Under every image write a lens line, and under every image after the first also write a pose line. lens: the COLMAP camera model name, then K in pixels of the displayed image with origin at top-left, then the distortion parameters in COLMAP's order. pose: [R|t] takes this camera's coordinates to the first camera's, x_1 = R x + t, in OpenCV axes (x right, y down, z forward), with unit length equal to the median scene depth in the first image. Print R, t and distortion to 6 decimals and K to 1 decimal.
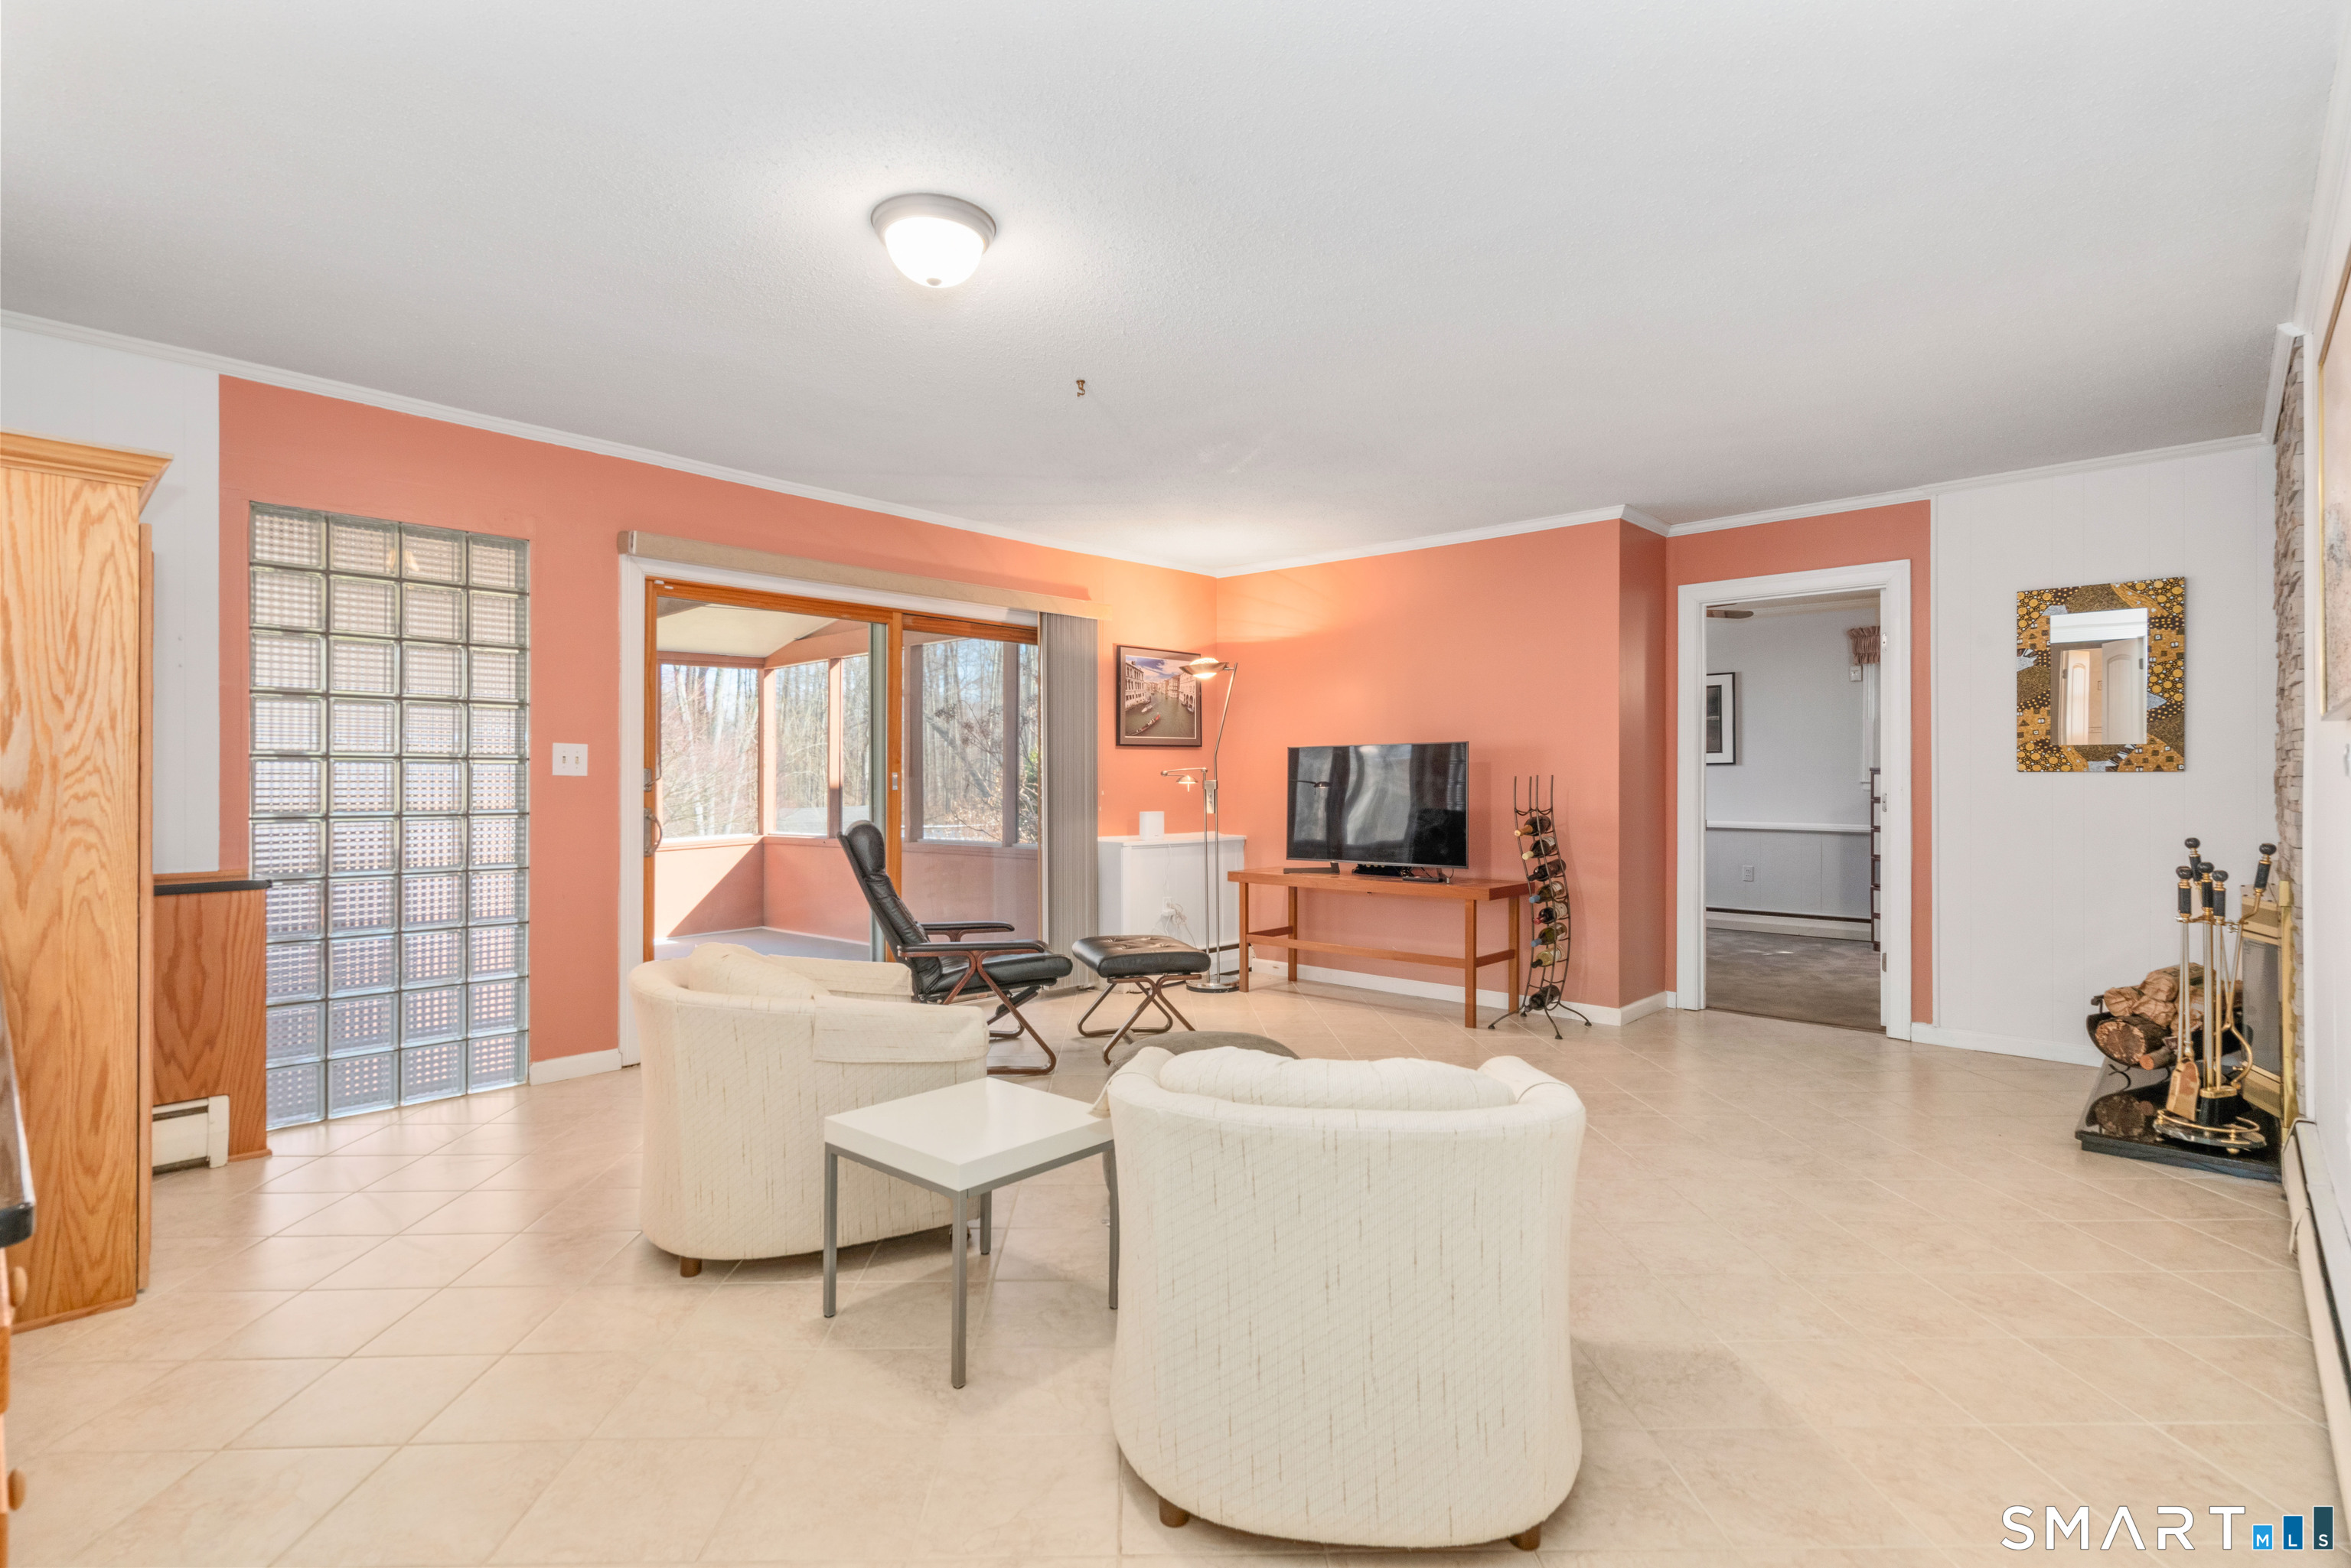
lens RADIAL K [[1131.5, 0, 1175.5], [0, 1131.5, 784.0], [0, 0, 1]] dist [0.000030, -0.000576]
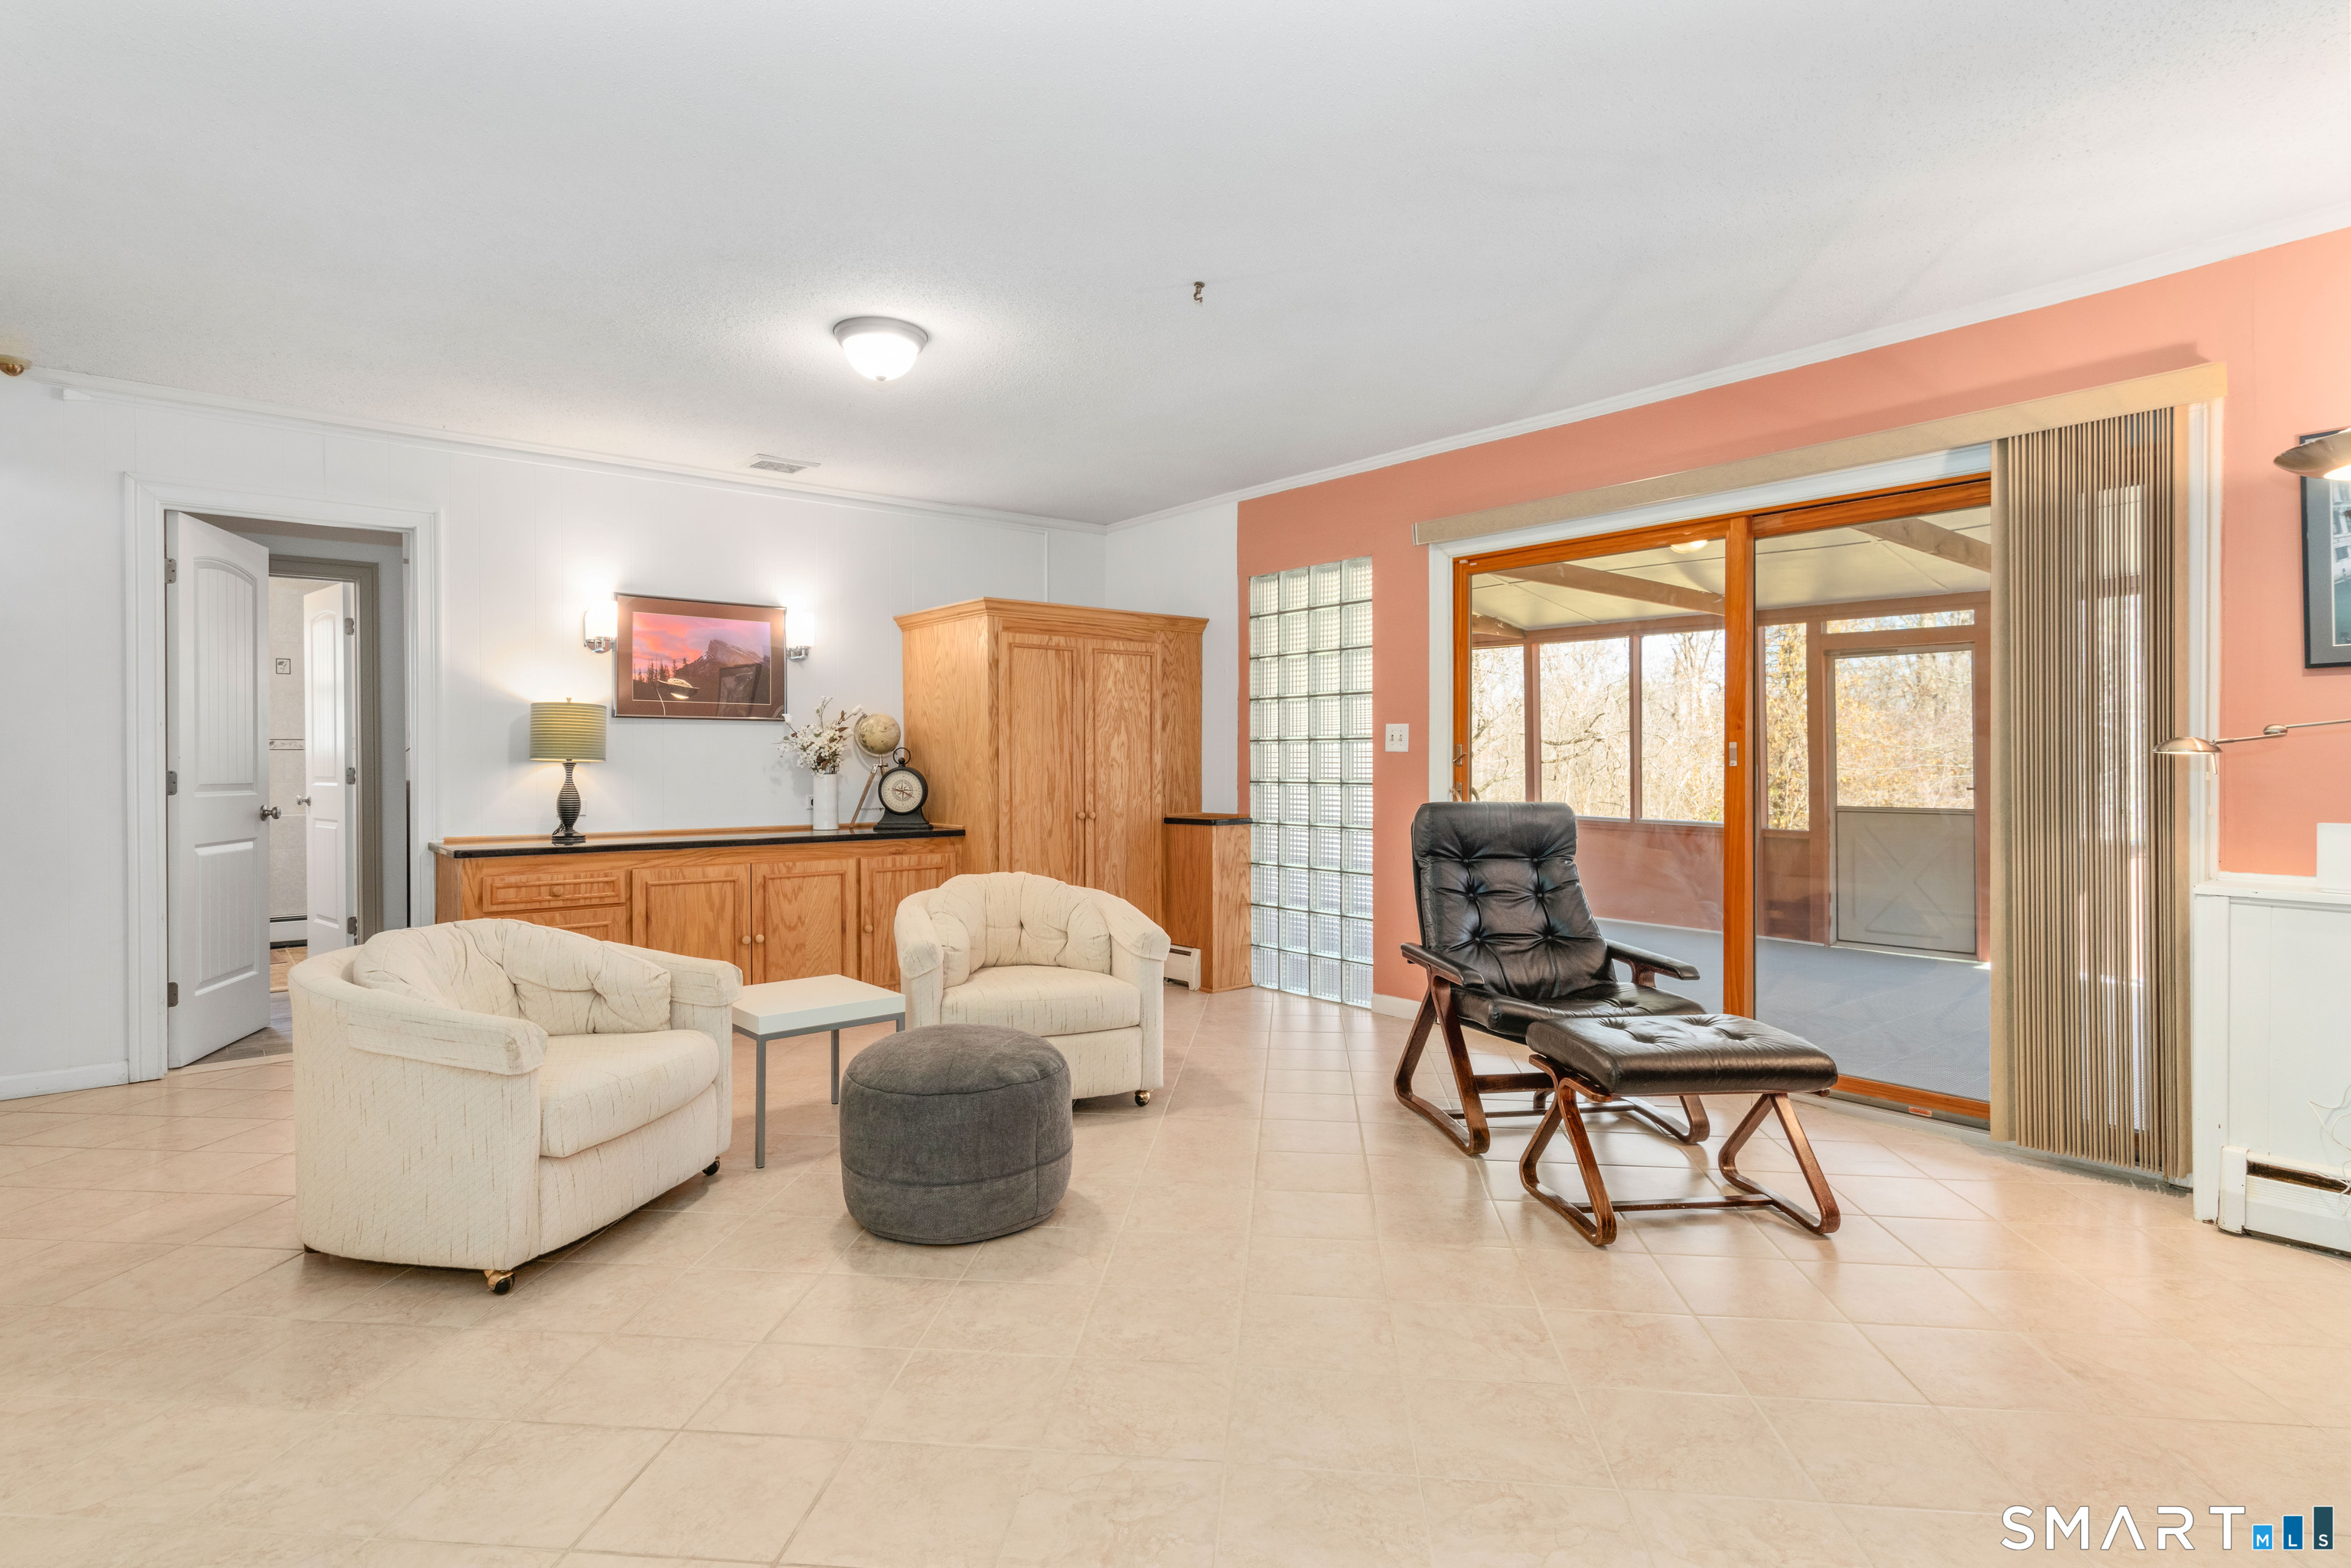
lens RADIAL K [[1210.6, 0, 1174.1], [0, 1210.6, 763.4], [0, 0, 1]] dist [0.002502, 0.001049]
pose [[-0.147414, -0.000082, -0.989075, 0.667489], [-0.002095, 0.999998, 0.000230, 0.004490], [0.989073, 0.002106, -0.147413, 0.905980]]
